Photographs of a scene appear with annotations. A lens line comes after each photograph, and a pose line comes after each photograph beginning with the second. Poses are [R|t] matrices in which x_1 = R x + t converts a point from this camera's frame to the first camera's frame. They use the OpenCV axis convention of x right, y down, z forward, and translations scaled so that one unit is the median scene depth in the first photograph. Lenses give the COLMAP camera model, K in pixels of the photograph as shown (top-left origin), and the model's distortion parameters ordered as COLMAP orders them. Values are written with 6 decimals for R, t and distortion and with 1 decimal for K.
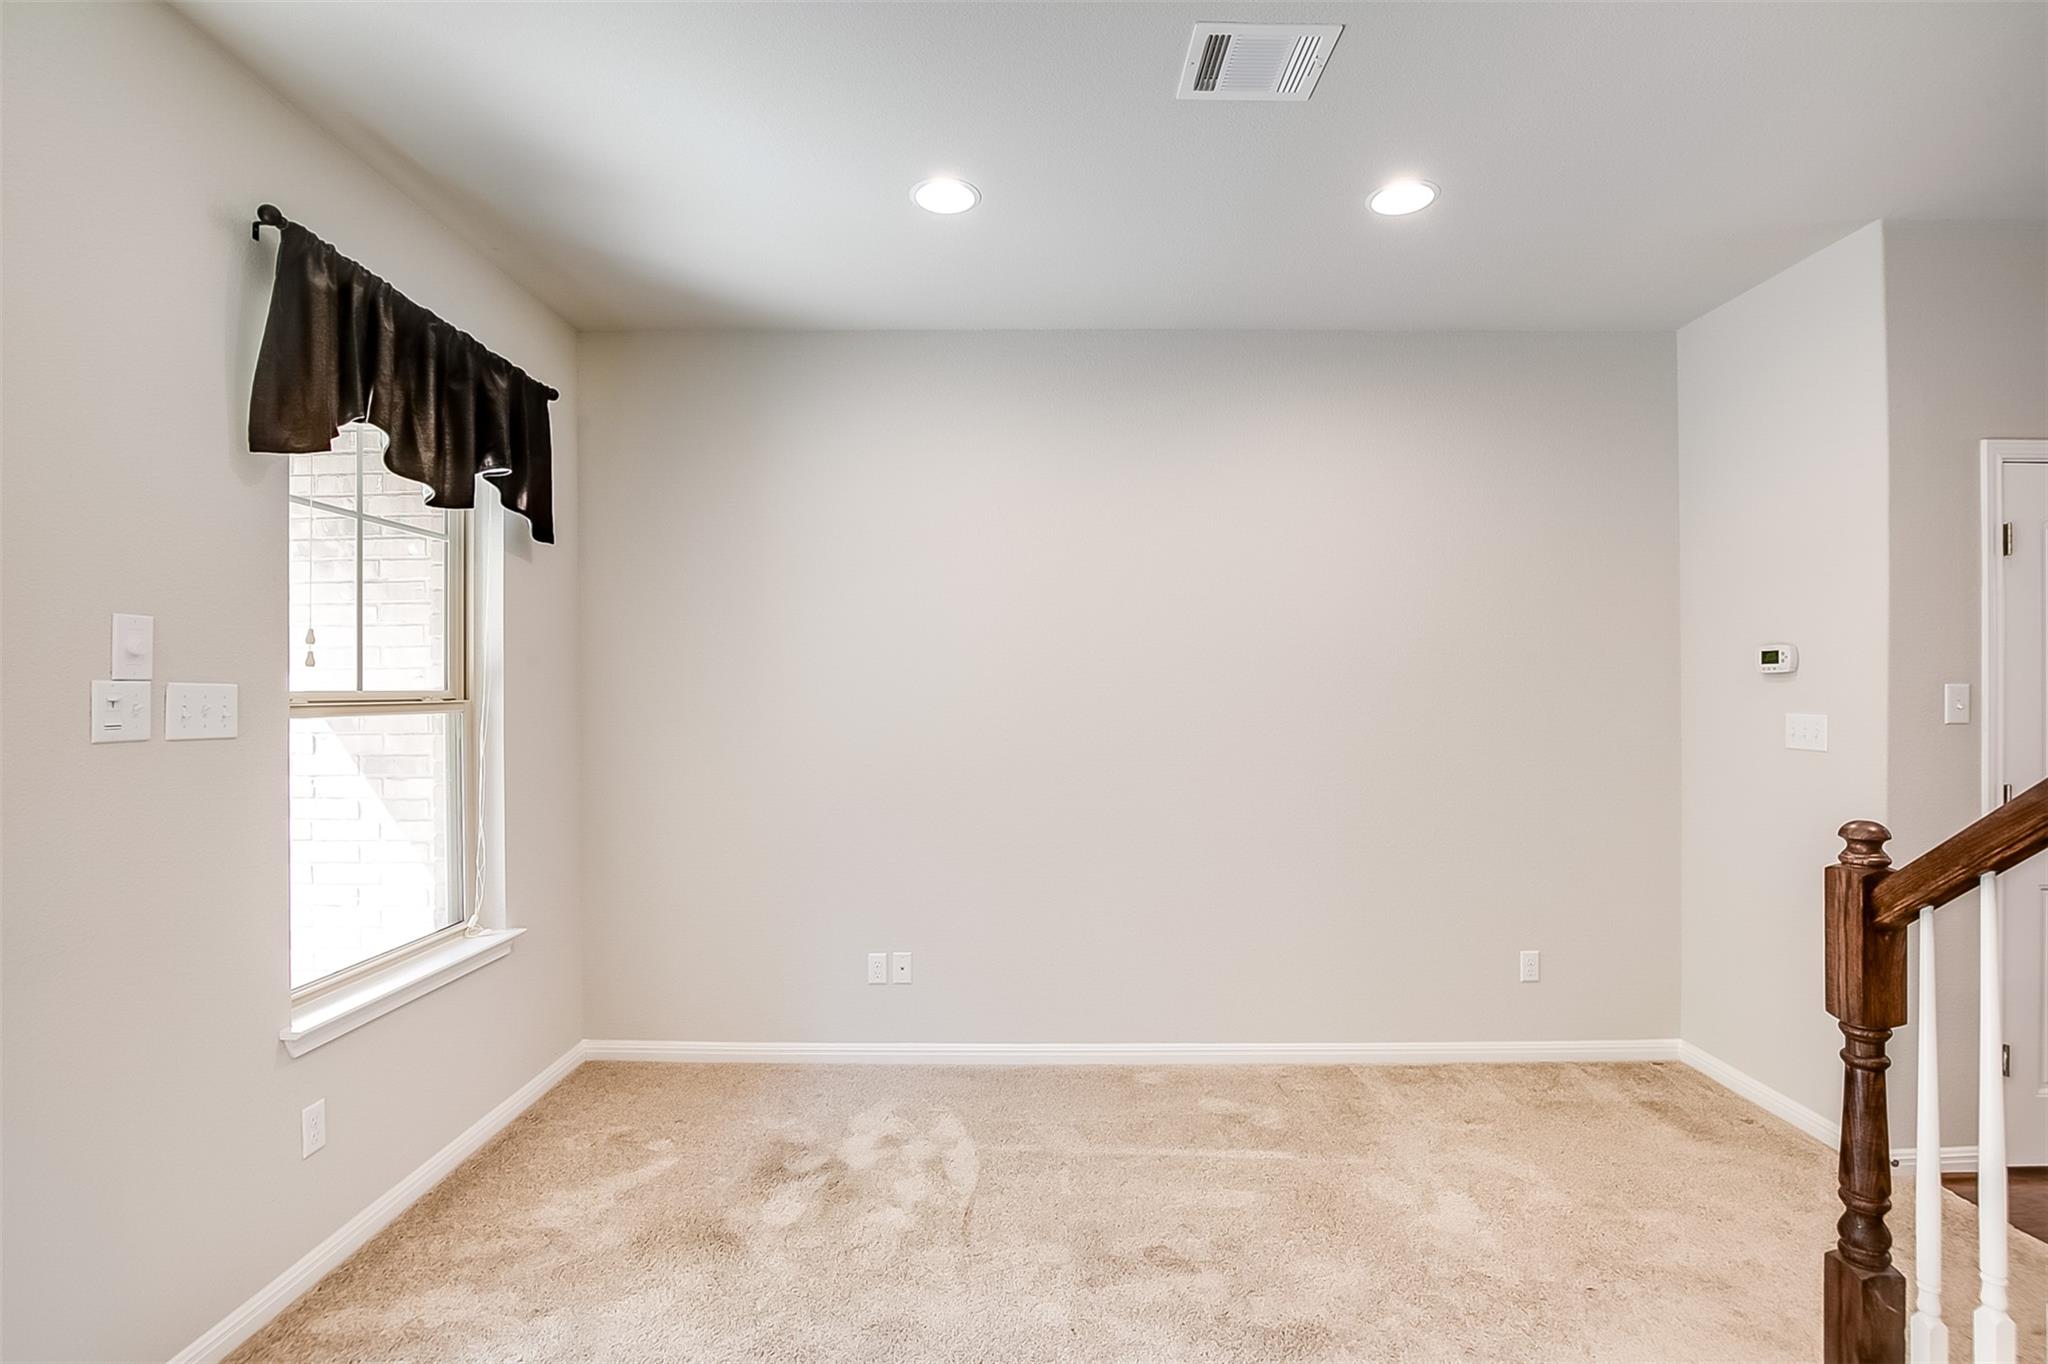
lens RADIAL K [[942.9, 0, 1025.9], [0, 942.9, 685.2], [0, 0, 1]] dist [-0.044667, 0.012390]
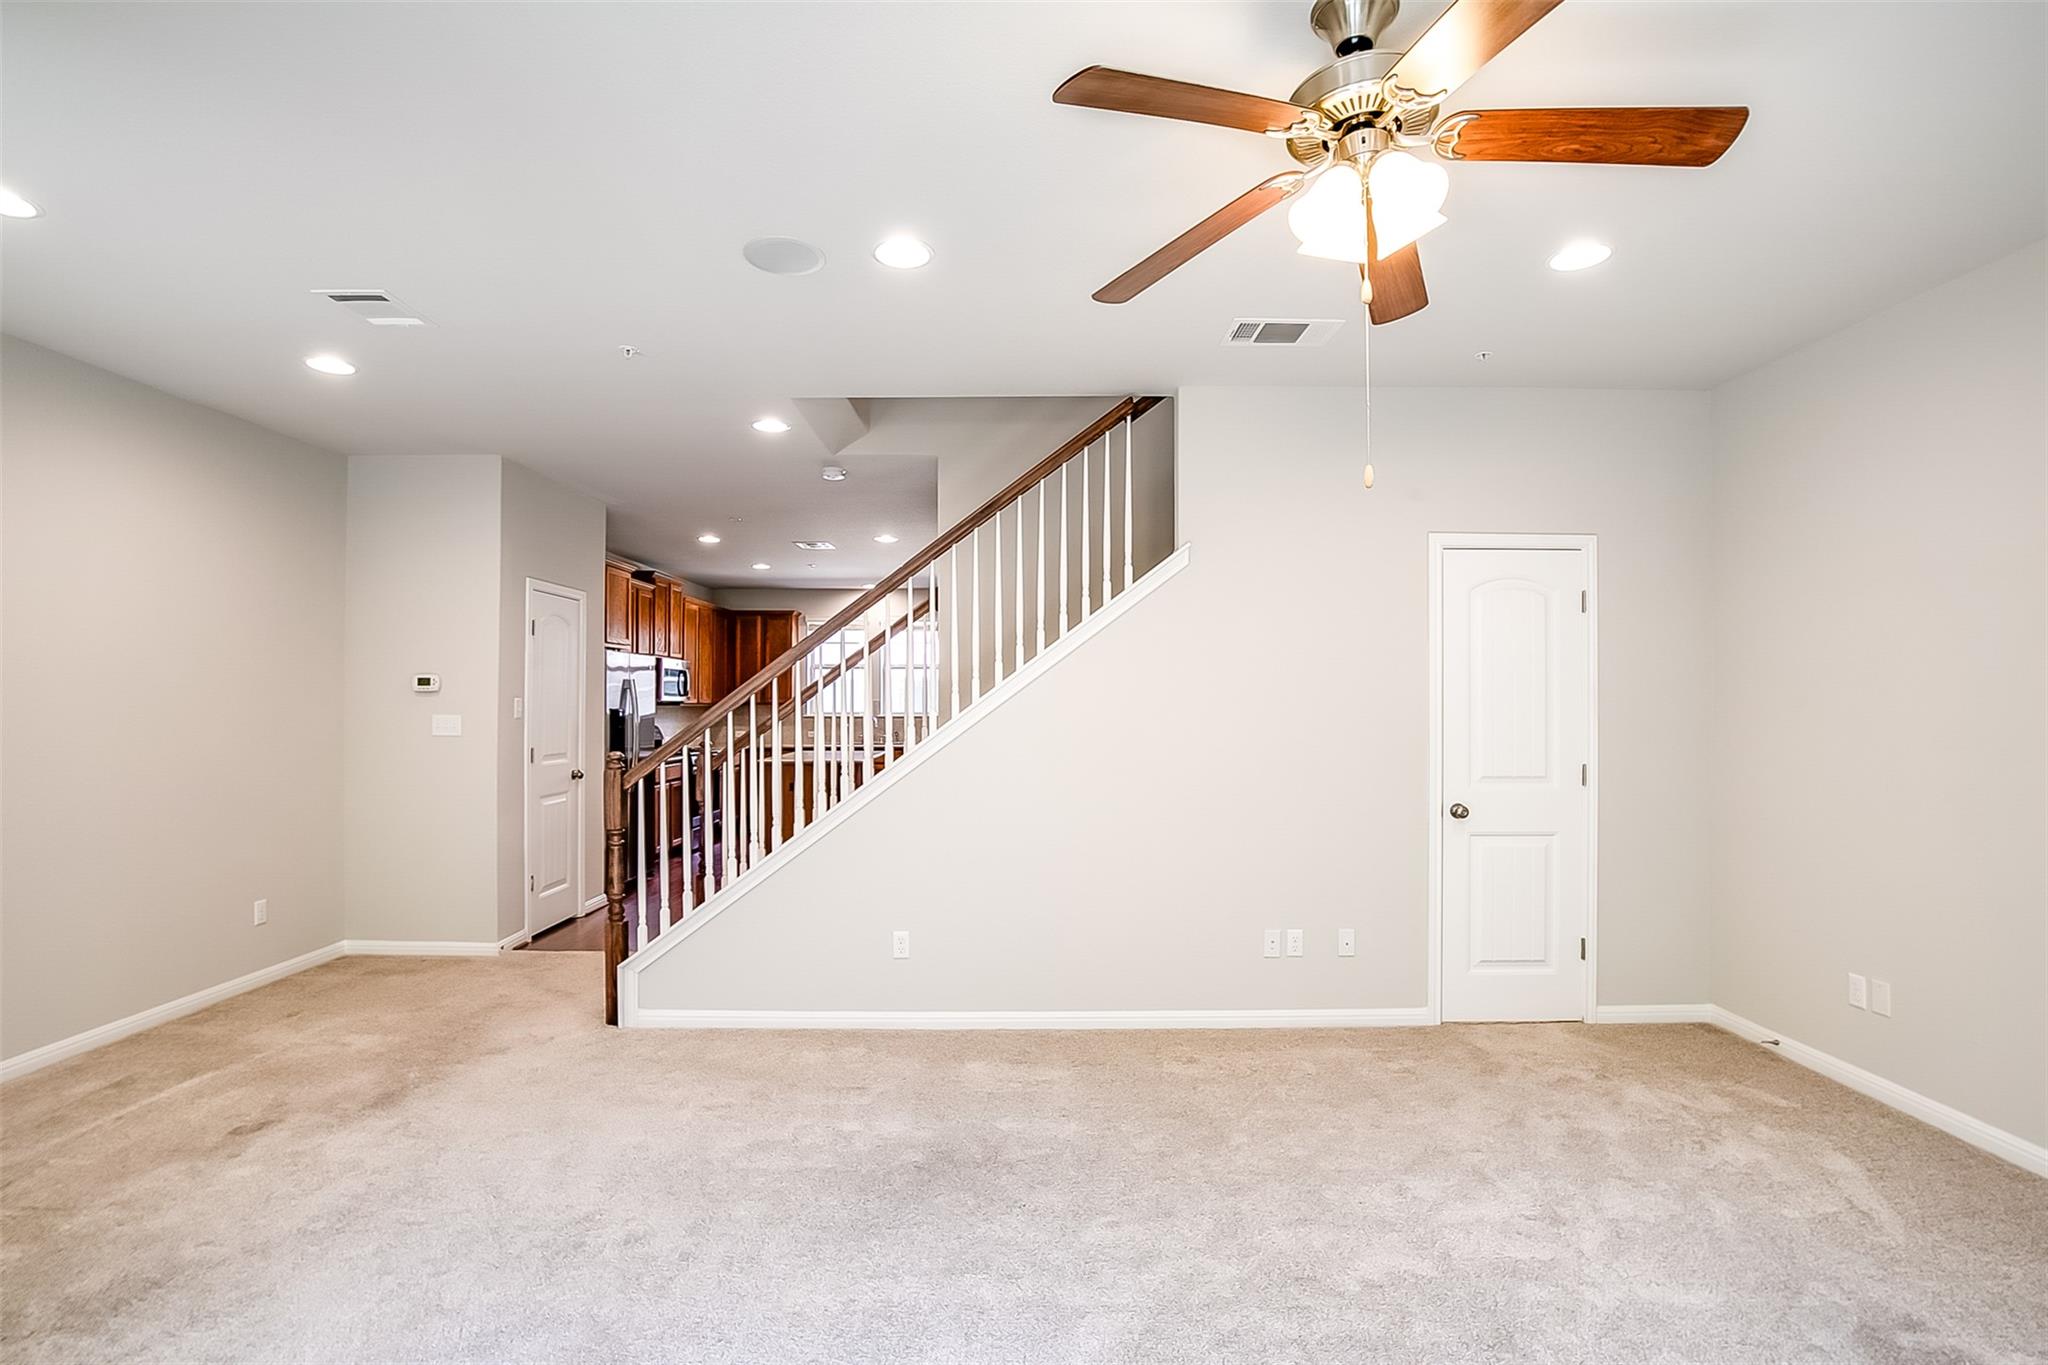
lens RADIAL K [[942.9, 0, 1025.9], [0, 942.9, 685.7], [0, 0, 1]] dist [-0.044667, 0.012390]
pose [[-0.015595, 0.016897, 0.999736, -0.962690], [-0.002564, 0.999853, -0.016939, 0.002784], [-0.999875, -0.002828, -0.015549, -0.070311]]
